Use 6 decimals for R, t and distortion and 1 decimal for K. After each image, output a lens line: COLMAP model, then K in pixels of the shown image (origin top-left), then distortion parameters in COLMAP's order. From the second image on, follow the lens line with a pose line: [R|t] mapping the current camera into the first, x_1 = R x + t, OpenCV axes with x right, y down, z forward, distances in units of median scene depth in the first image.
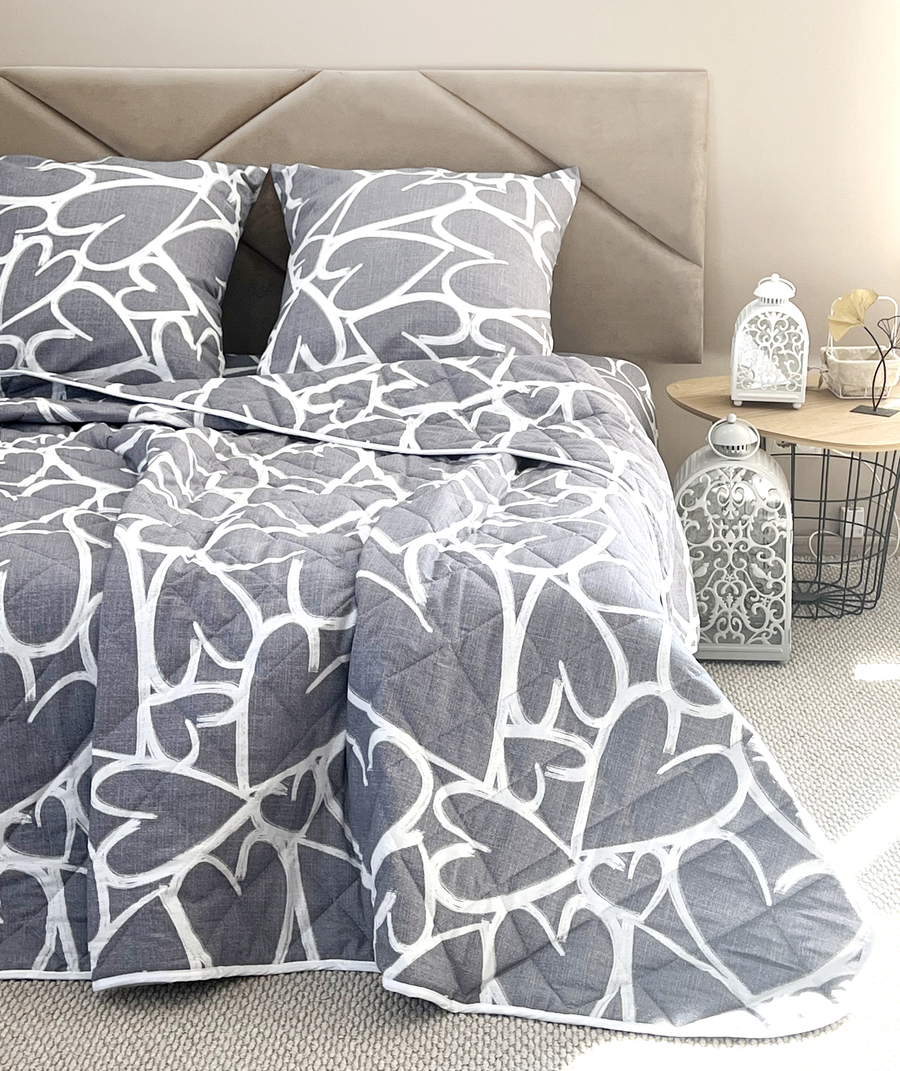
lens RADIAL K [[2017.7, 0, 450.0], [0, 2017.7, 535.5], [0, 0, 1]] dist [0.279329, -1.354050]
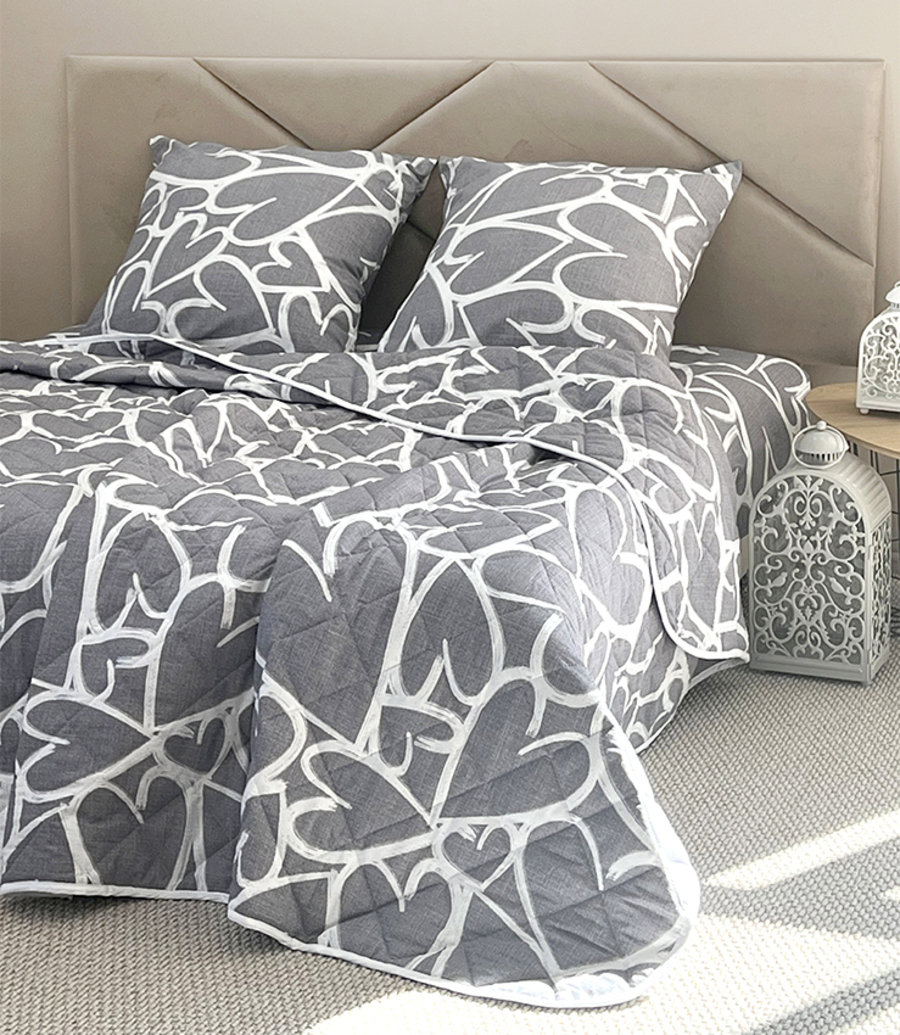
lens RADIAL K [[2357.4, 0, 450.0], [0, 2357.4, 517.5], [0, 0, 1]] dist [0.211422, -0.164443]
pose [[0.955190, 0.079347, -0.285158, 0.402461], [-0.080936, 0.996700, 0.006227, -0.009351], [0.284711, 0.017132, 0.958460, -0.181210]]
